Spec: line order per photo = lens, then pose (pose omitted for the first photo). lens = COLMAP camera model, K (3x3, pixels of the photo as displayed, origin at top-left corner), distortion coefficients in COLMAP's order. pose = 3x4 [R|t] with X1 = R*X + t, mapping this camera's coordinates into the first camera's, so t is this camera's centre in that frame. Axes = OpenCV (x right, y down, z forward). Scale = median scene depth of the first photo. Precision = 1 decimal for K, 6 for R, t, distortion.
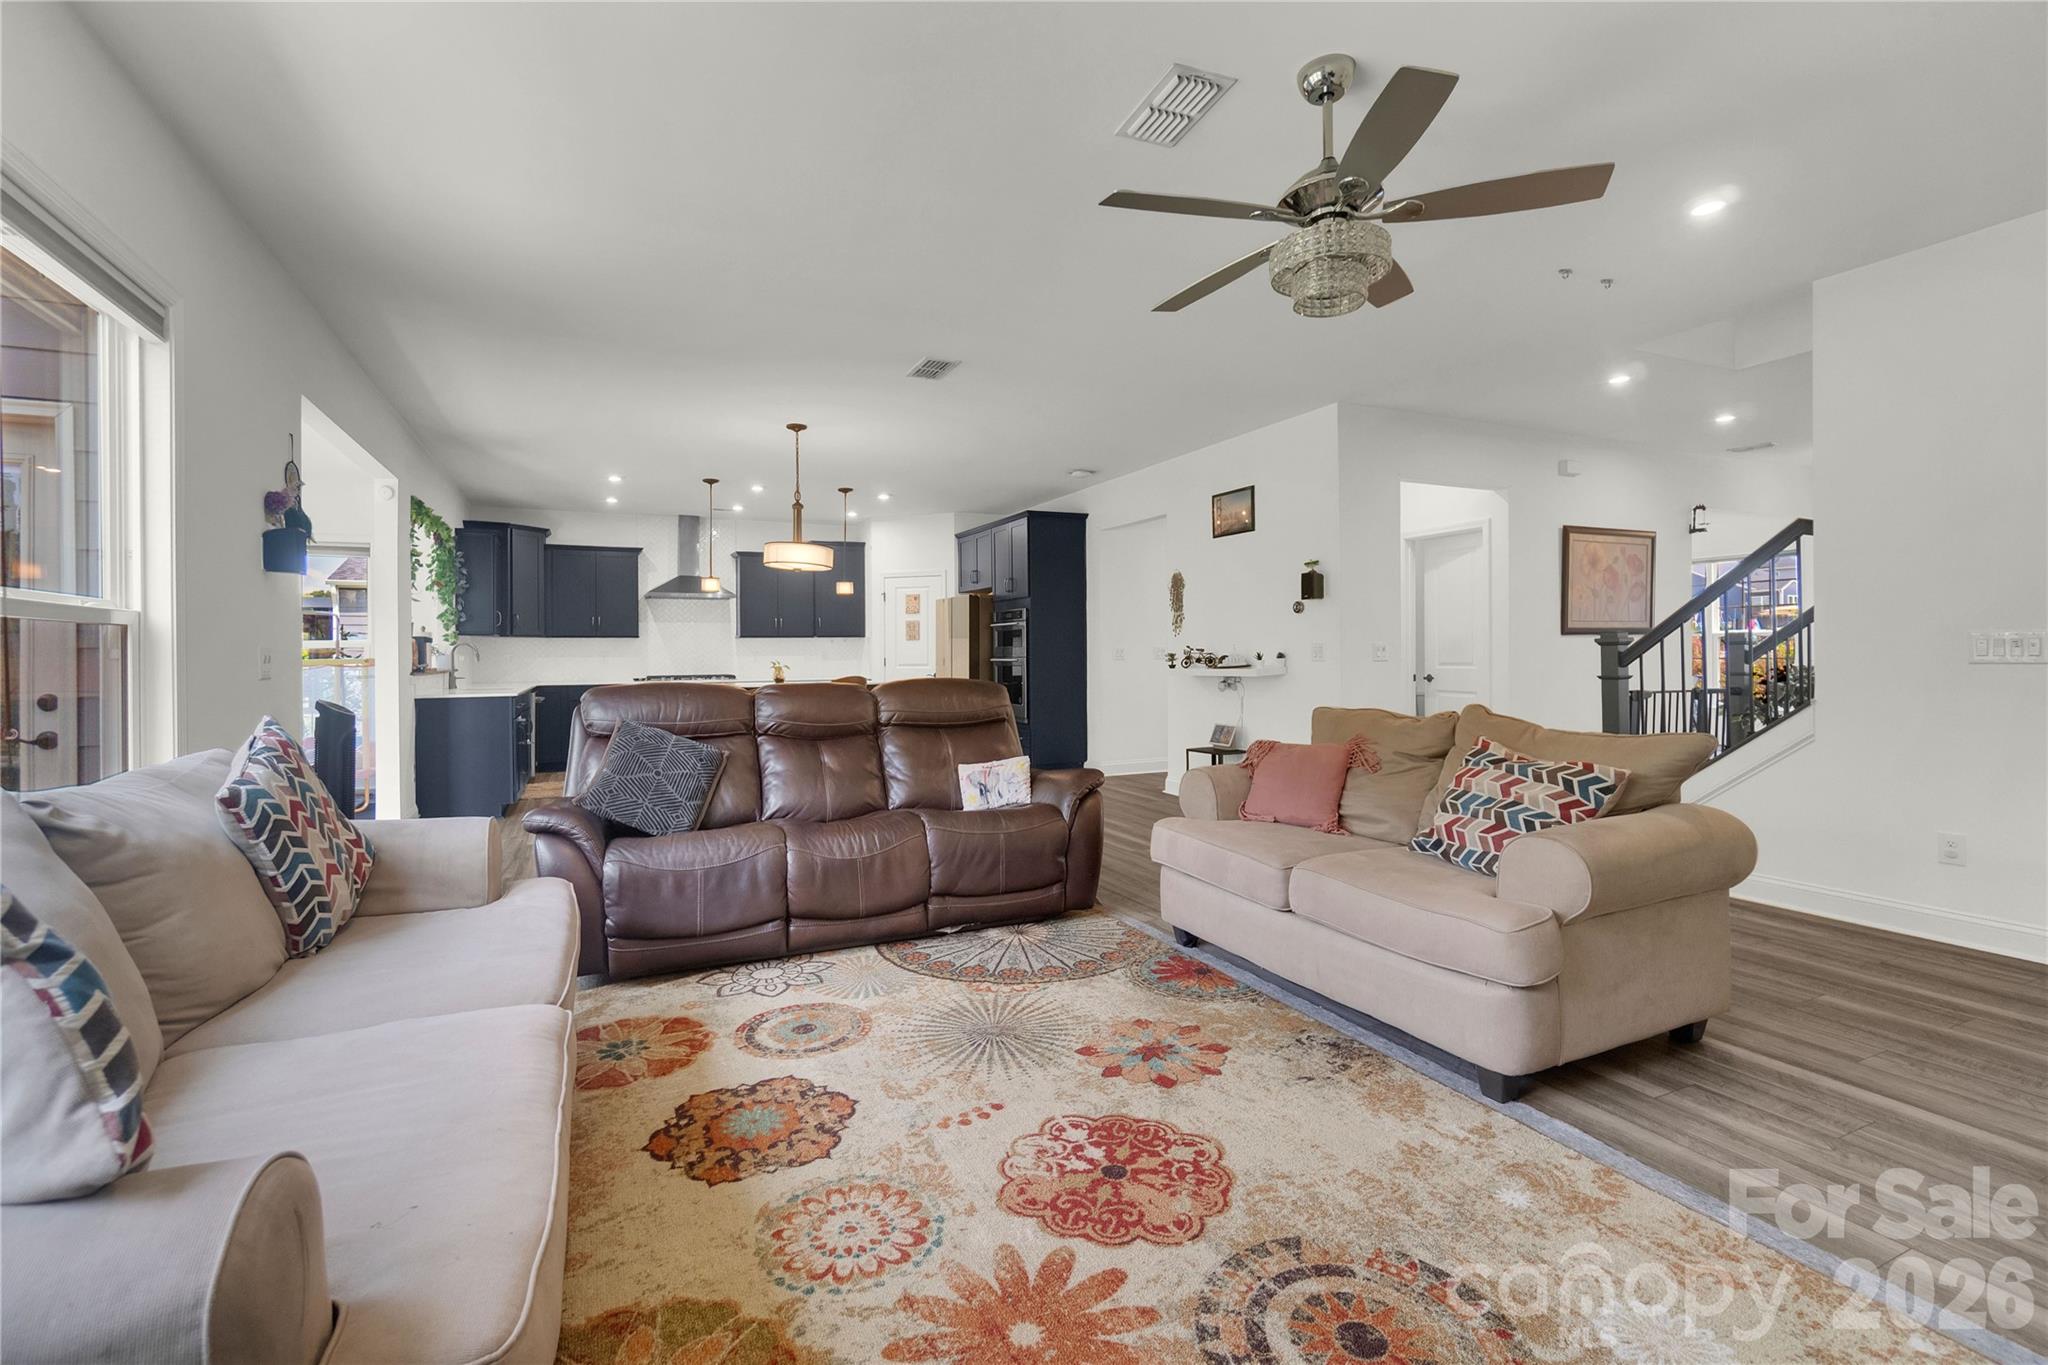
lens RADIAL K [[883.5, 0, 1001.0], [0, 883.5, 650.7], [0, 0, 1]] dist [-0.005036, -0.000001]
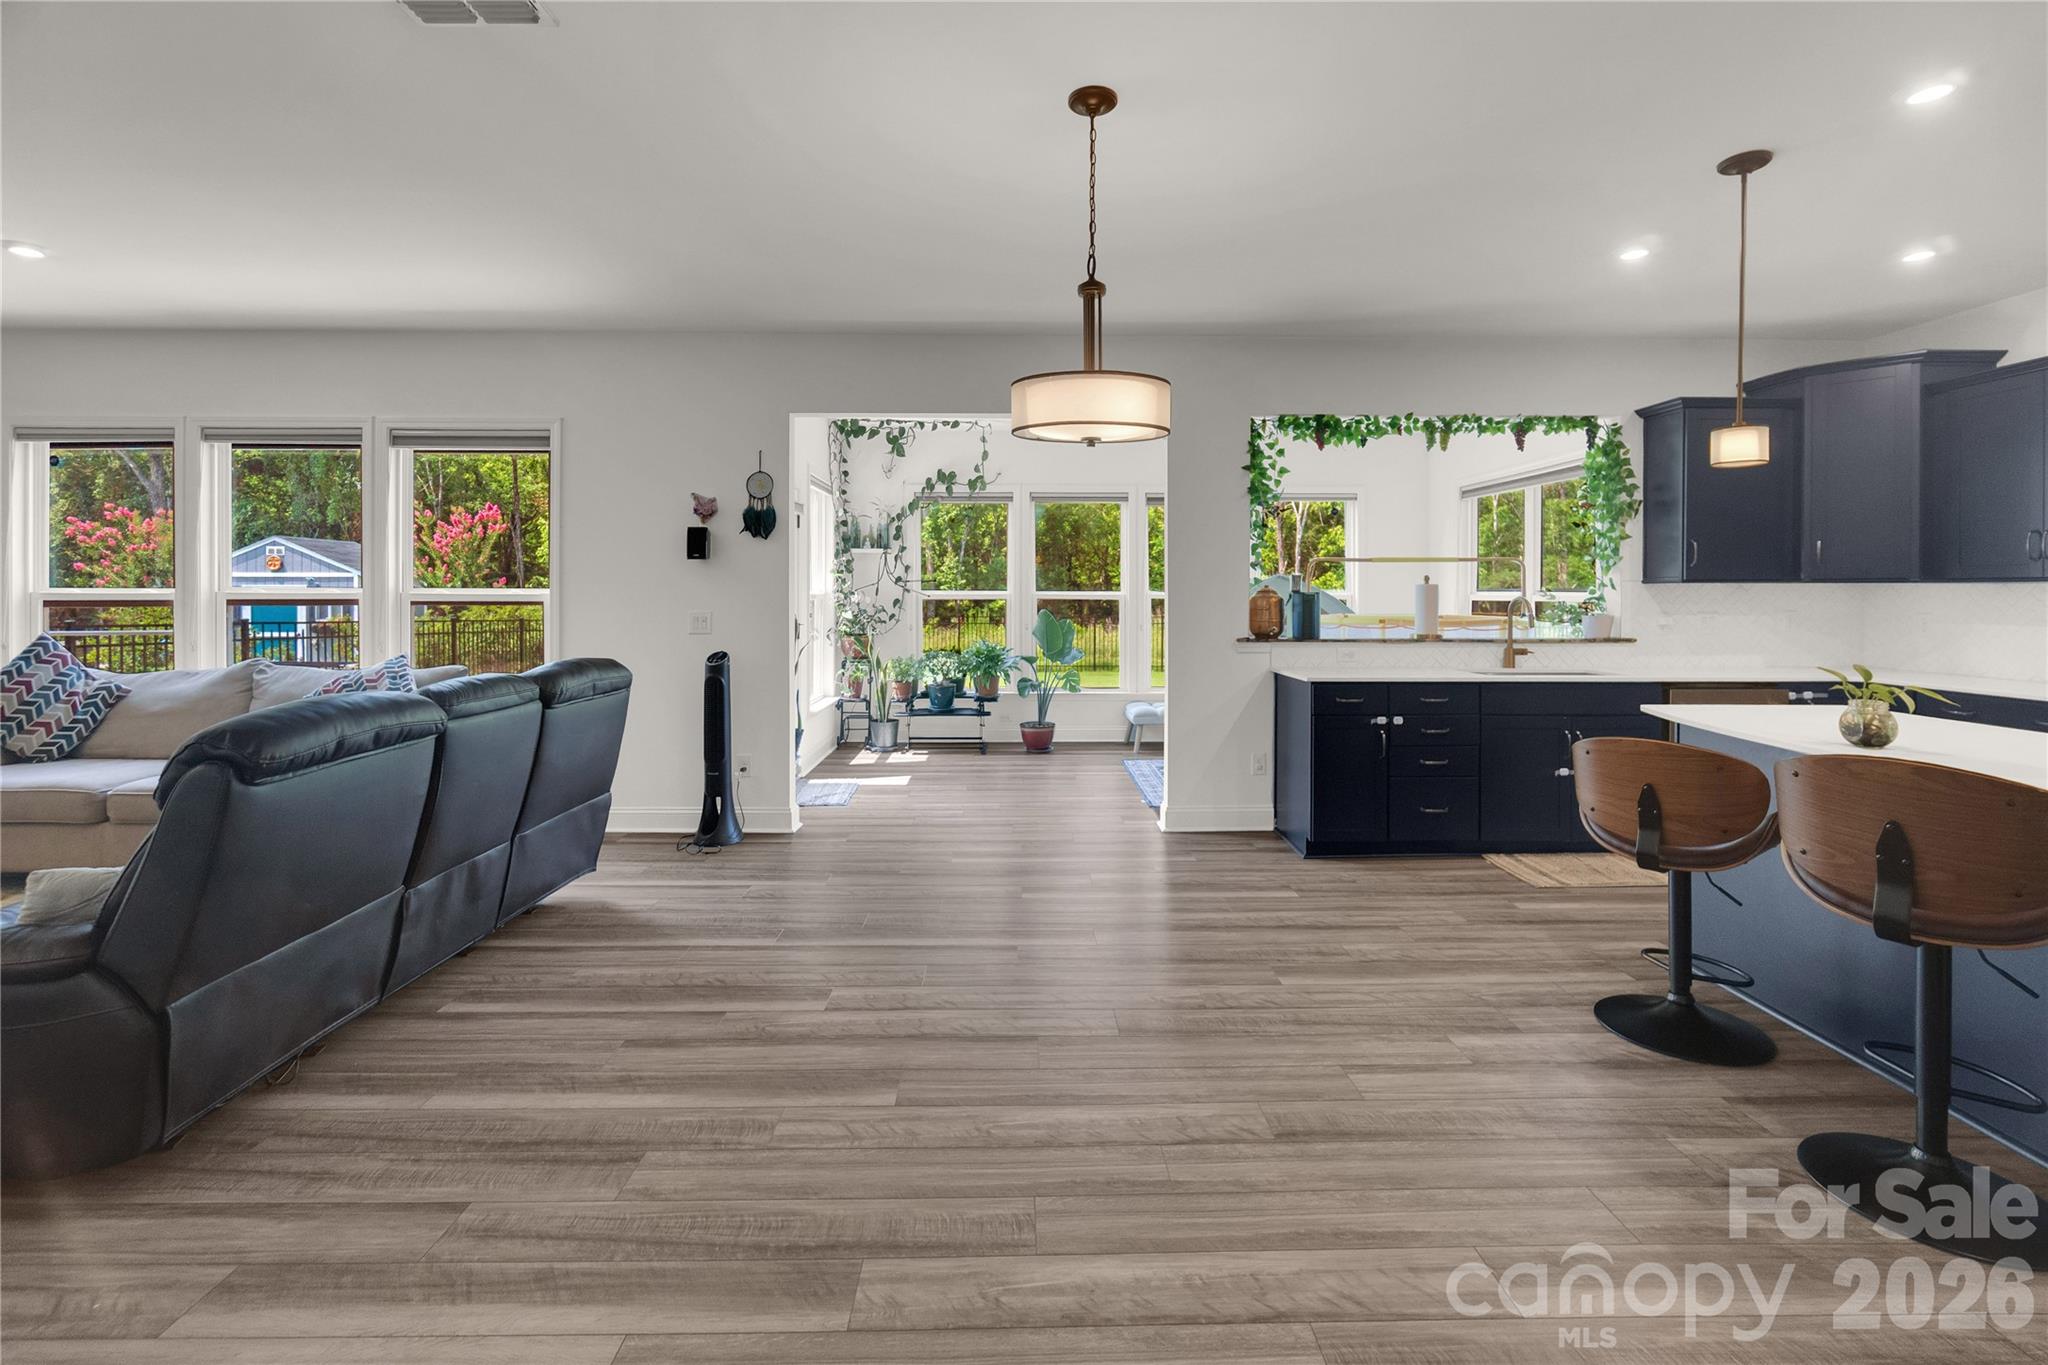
lens RADIAL K [[923.4, 0, 1018.4], [0, 923.4, 590.6], [0, 0, 1]] dist [-0.008688, 0.003311]
pose [[-0.413345, 0.003178, -0.910569, 0.374580], [0.002889, 0.999993, 0.002178, -0.038509], [0.910570, -0.001730, -0.413352, 2.196845]]
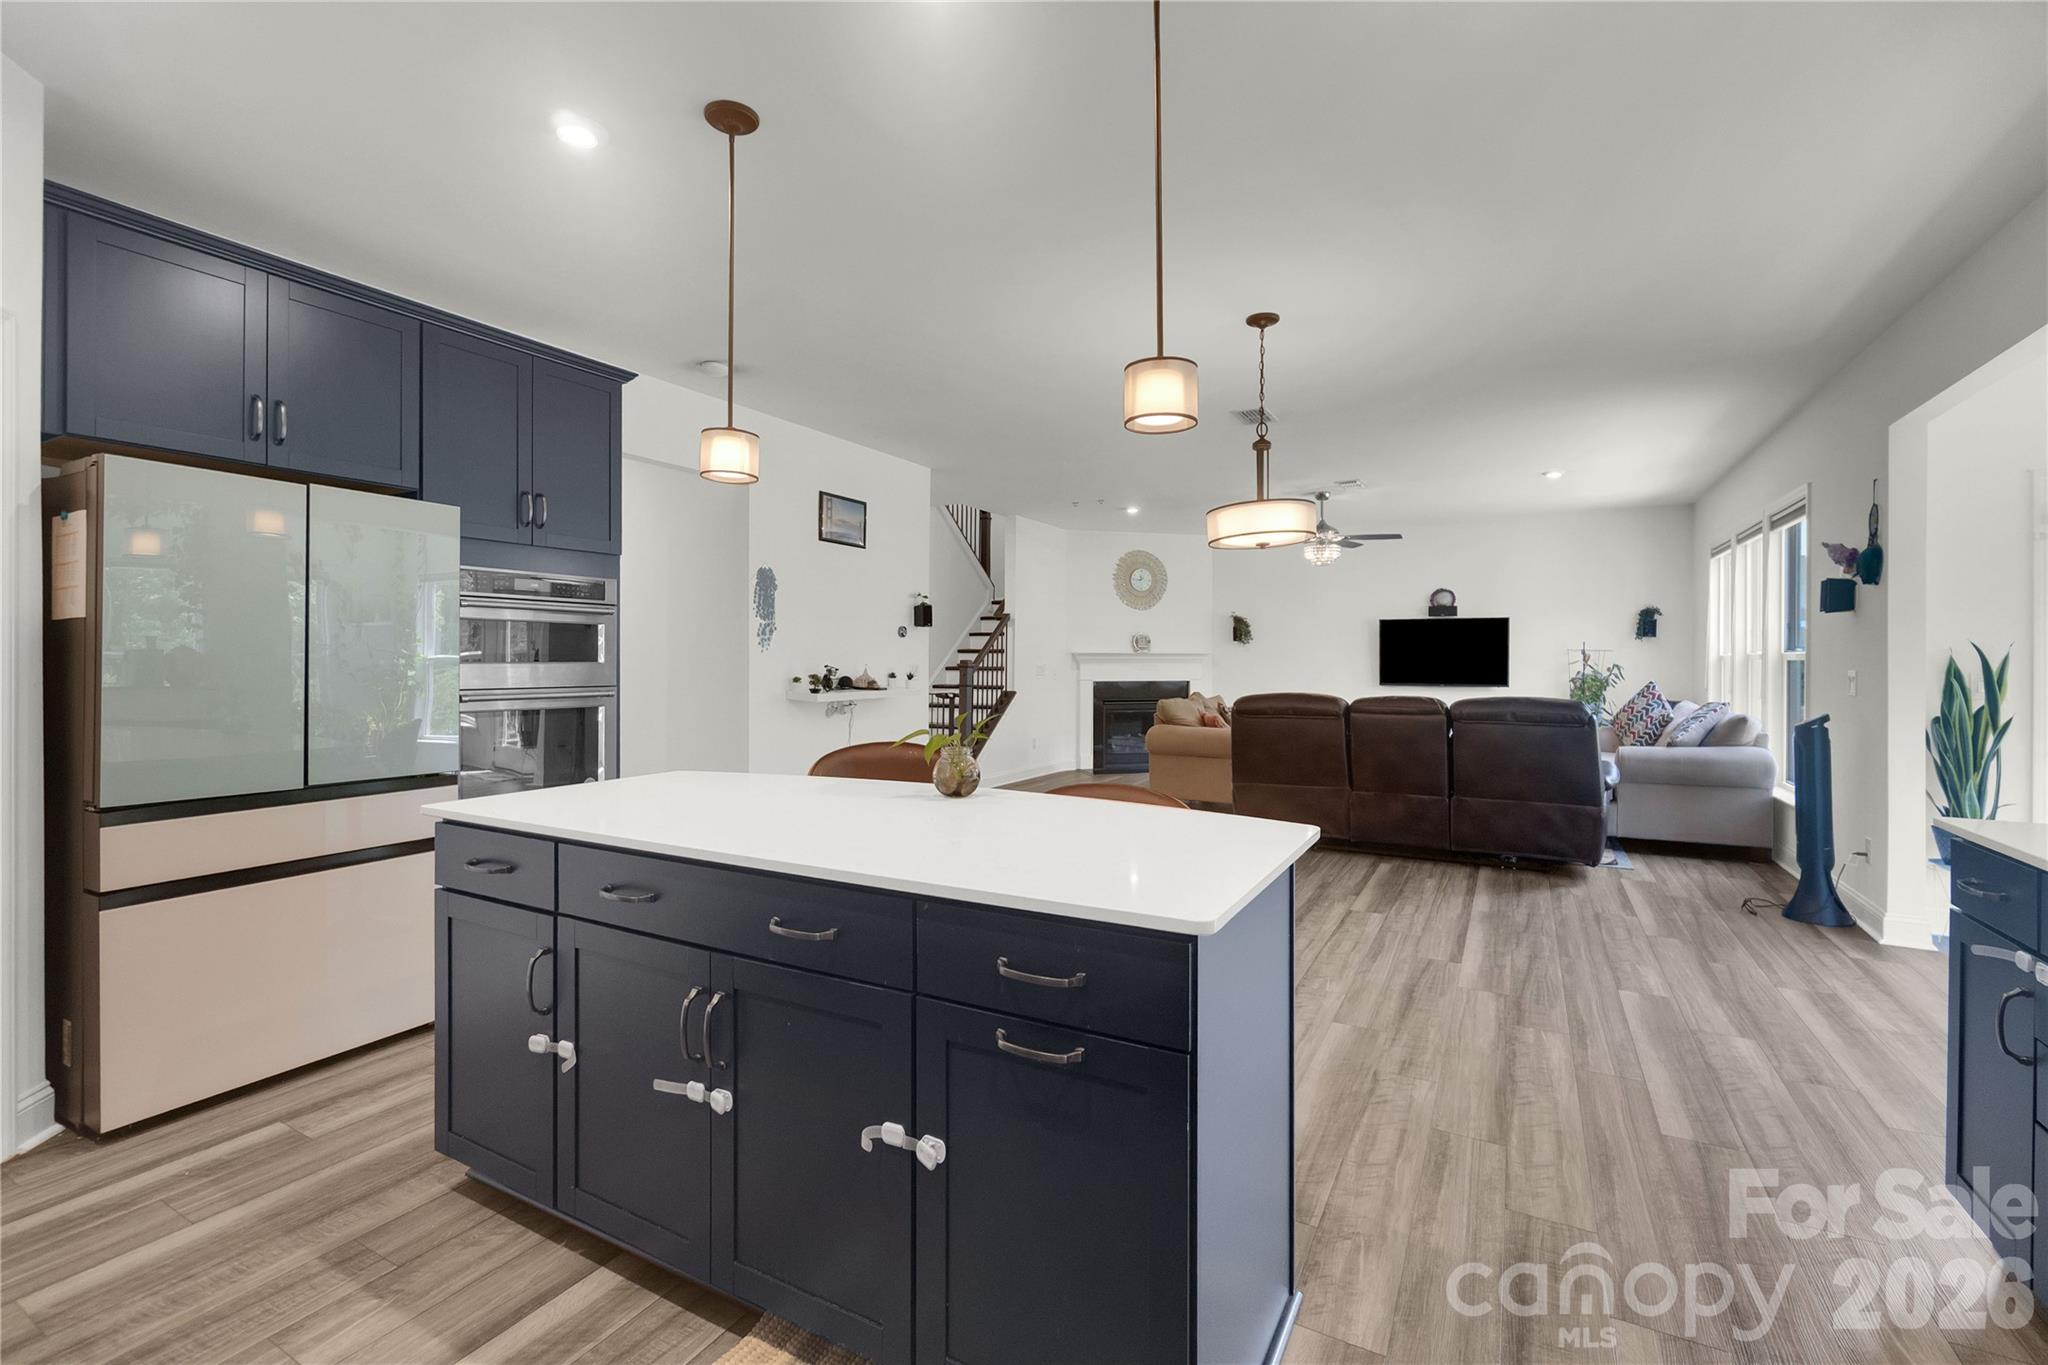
lens RADIAL K [[883.5, 0, 1017.0], [0, 883.5, 663.3], [0, 0, 1]] dist [-0.005036, -0.000001]
pose [[-0.588457, 0.004579, 0.808516, -1.234099], [0.001279, 0.999988, -0.004733, -0.005378], [-0.808528, -0.001751, -0.588456, 2.904428]]
